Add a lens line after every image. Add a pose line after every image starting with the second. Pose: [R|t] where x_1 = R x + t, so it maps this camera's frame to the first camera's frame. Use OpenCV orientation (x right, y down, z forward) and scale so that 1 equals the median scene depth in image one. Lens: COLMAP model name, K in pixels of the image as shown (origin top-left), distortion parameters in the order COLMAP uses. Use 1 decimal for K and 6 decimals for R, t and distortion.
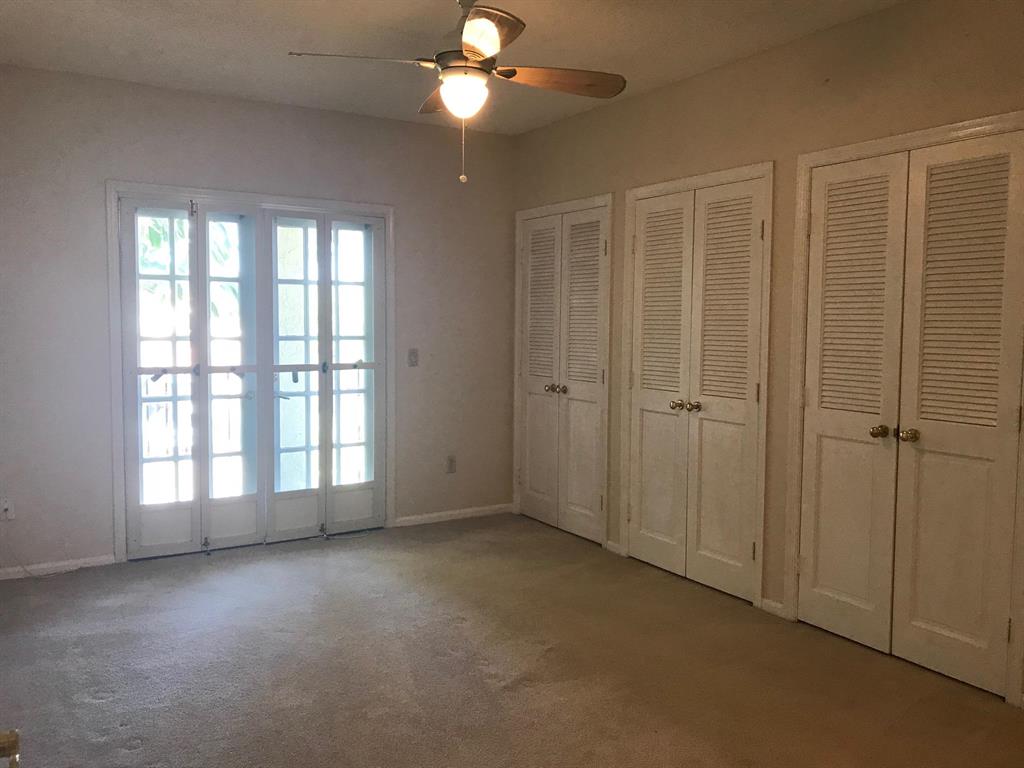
lens RADIAL K [[840.8, 0, 508.0], [0, 840.8, 382.7], [0, 0, 1]] dist [0.033204, -0.034389]
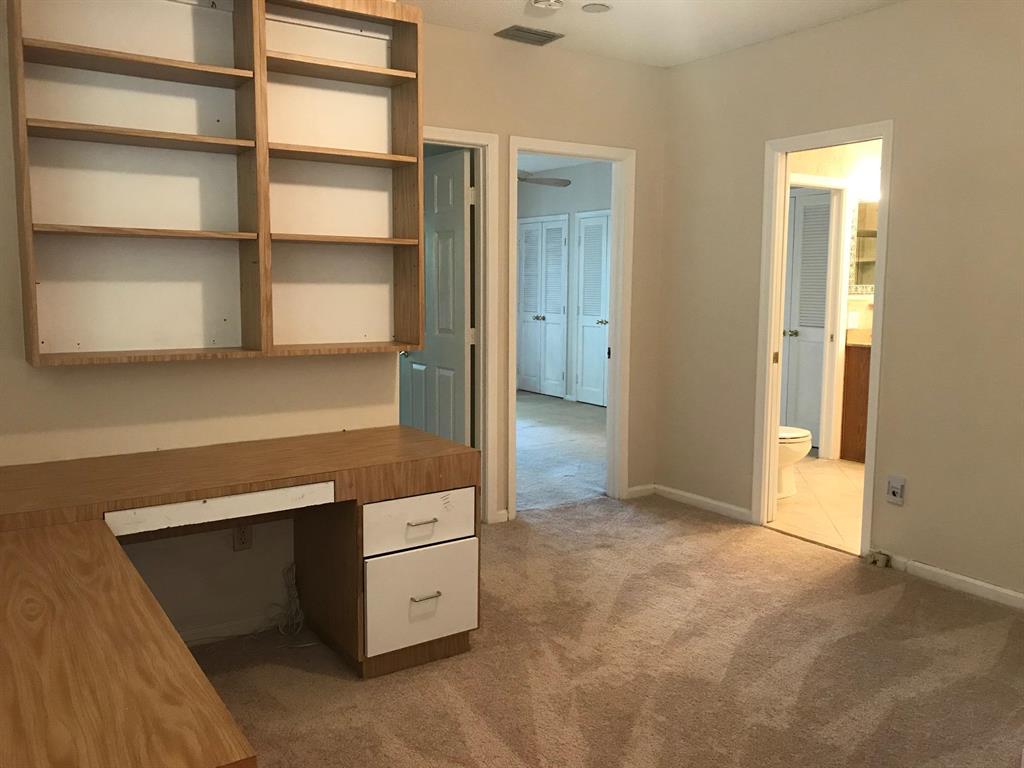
lens RADIAL K [[840.8, 0, 511.4], [0, 840.8, 384.8], [0, 0, 1]] dist [0.033204, -0.034389]
pose [[0.999333, -0.006118, 0.036012, -0.067861], [0.004540, 0.999033, 0.043742, 0.070094], [-0.036245, -0.043550, 0.998394, -0.815098]]
